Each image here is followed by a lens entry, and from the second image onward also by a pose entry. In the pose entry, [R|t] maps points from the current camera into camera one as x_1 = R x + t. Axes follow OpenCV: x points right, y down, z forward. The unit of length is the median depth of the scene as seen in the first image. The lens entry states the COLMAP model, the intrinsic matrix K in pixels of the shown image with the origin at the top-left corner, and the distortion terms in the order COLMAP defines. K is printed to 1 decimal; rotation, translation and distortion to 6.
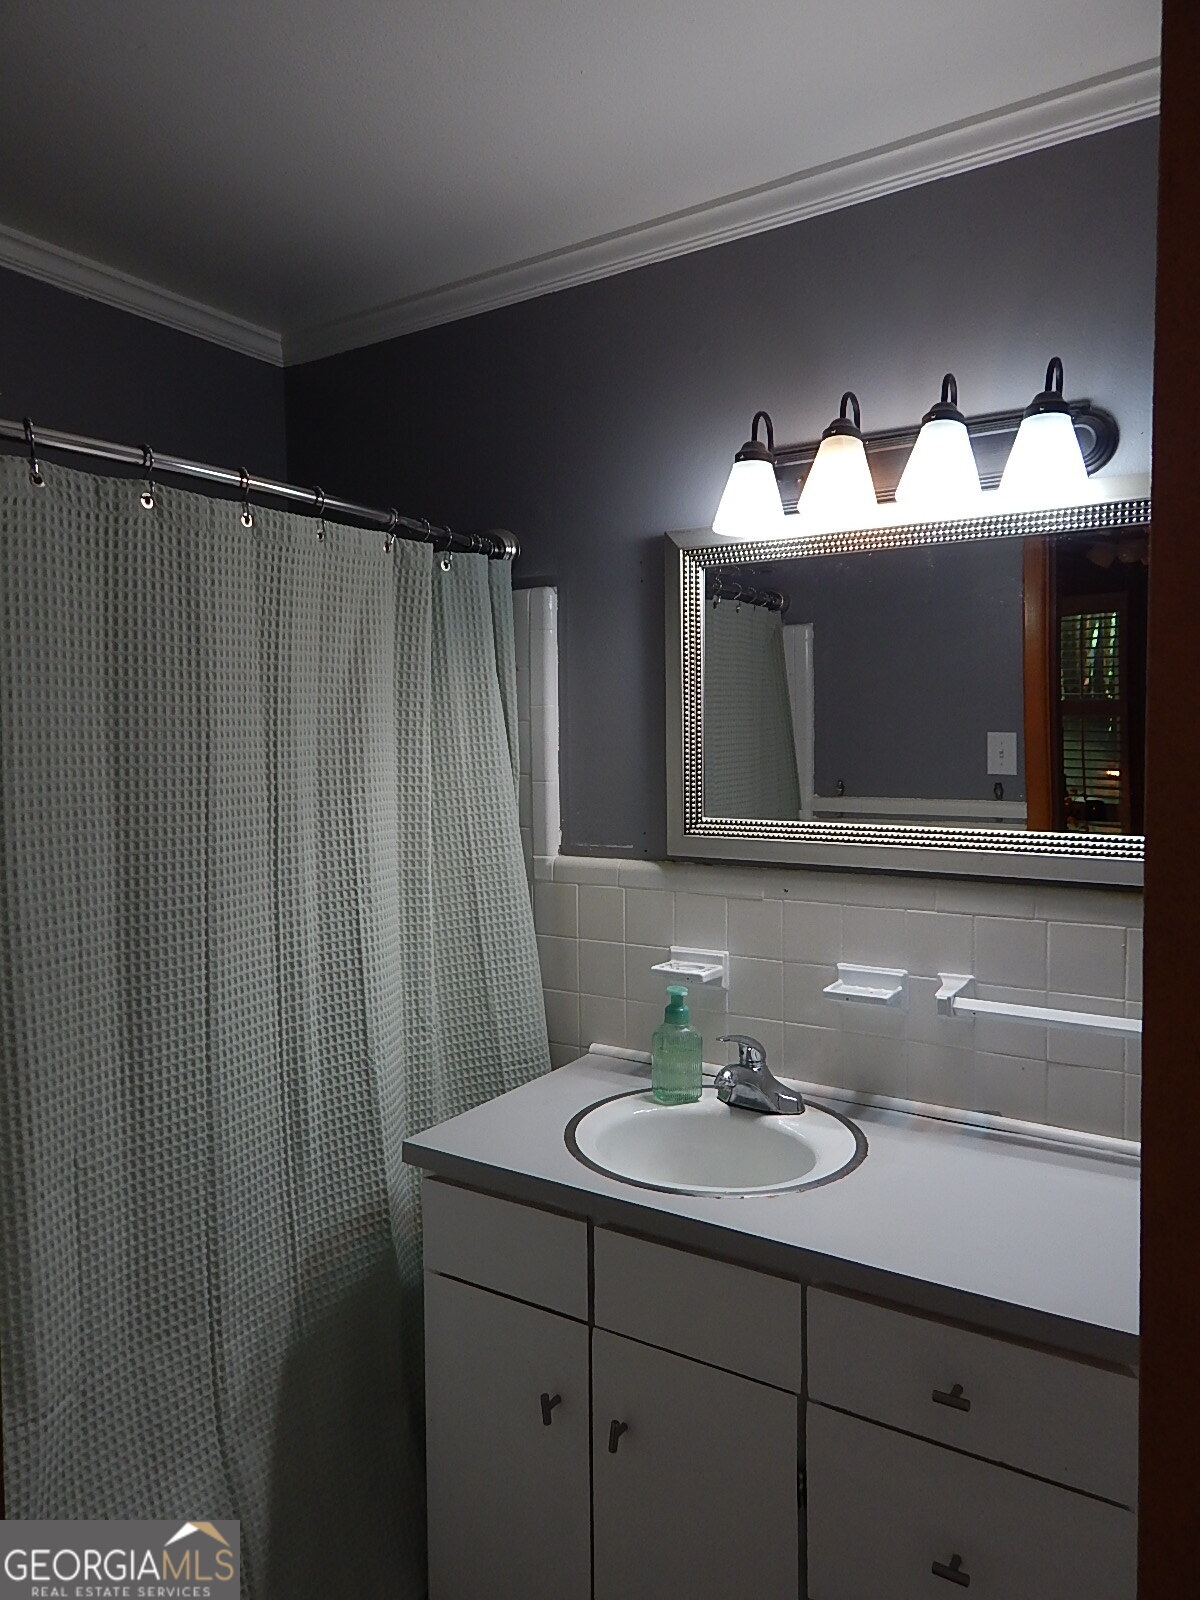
lens RADIAL K [[1061.8, 0, 594.3], [0, 1061.8, 786.3], [0, 0, 1]] dist [0.011254, -0.010710]
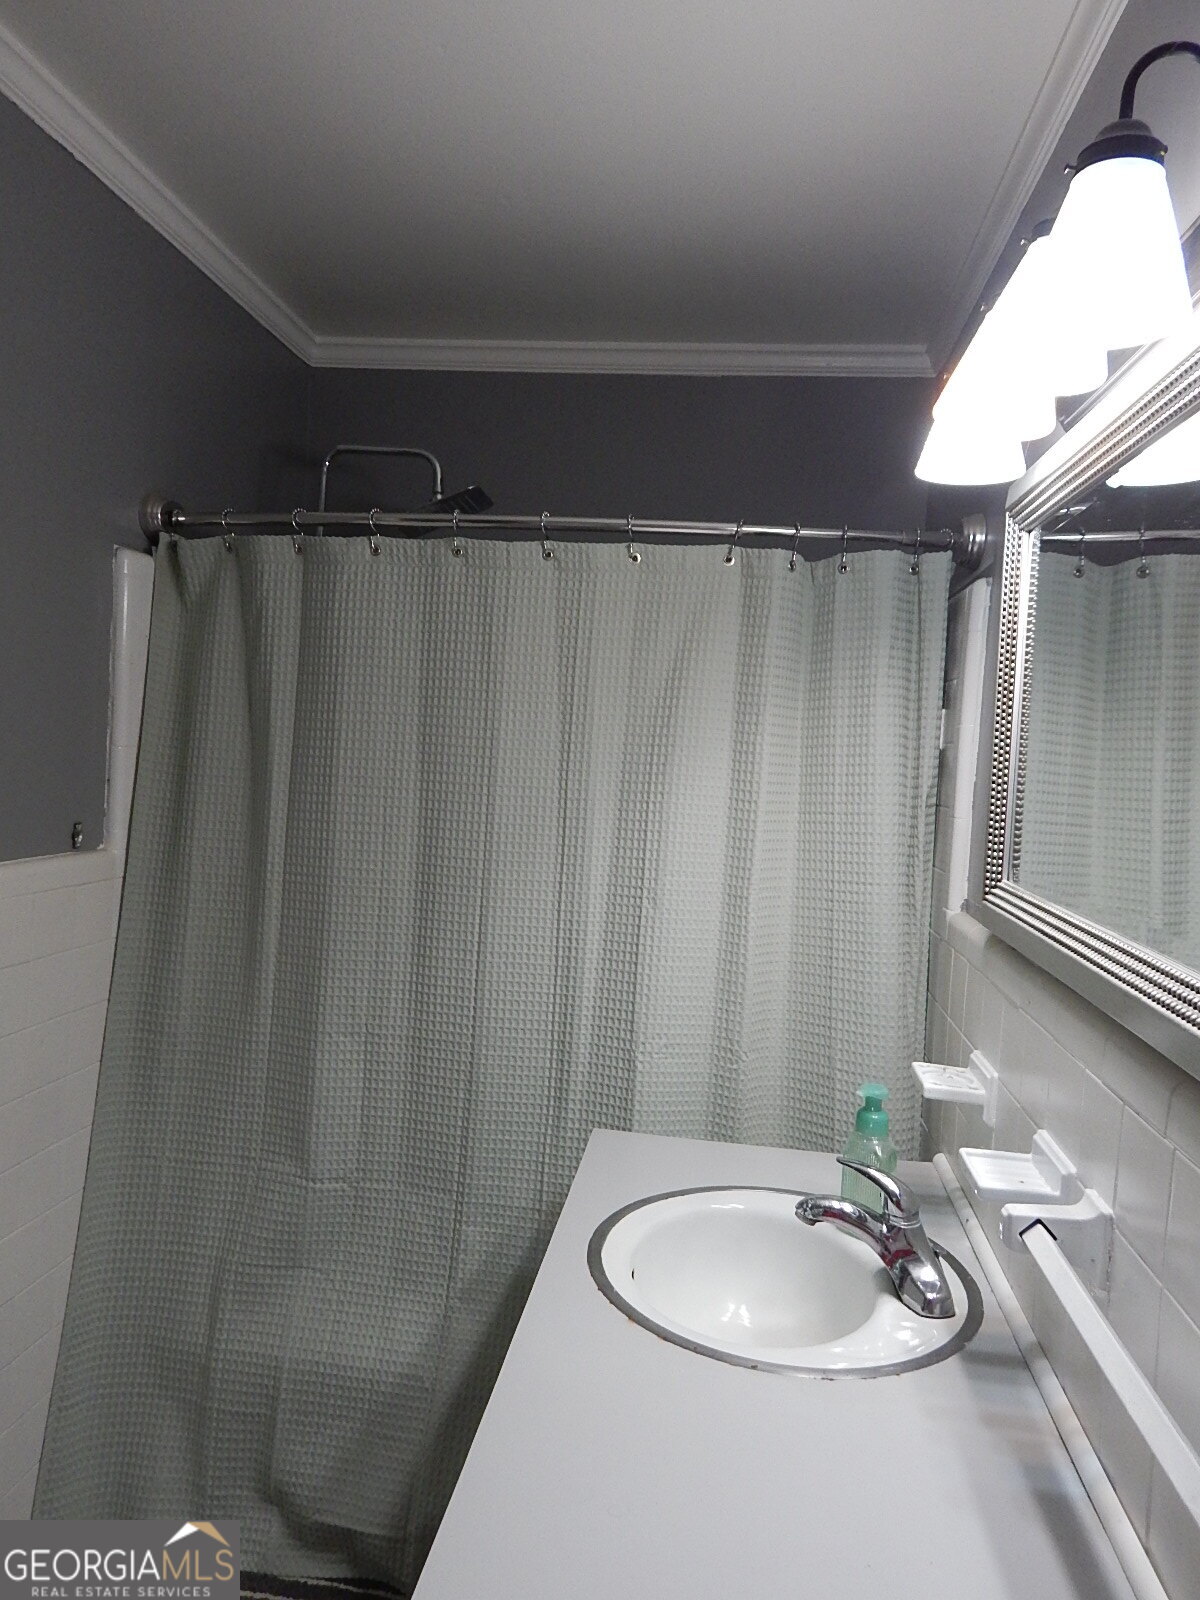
lens RADIAL K [[1061.8, 0, 594.3], [0, 1061.8, 786.3], [0, 0, 1]] dist [0.011254, -0.010710]
pose [[0.431845, 0.068710, -0.899327, 0.724713], [-0.105239, 0.994122, 0.025418, -0.026226], [0.895787, 0.083668, 0.436538, 0.506656]]
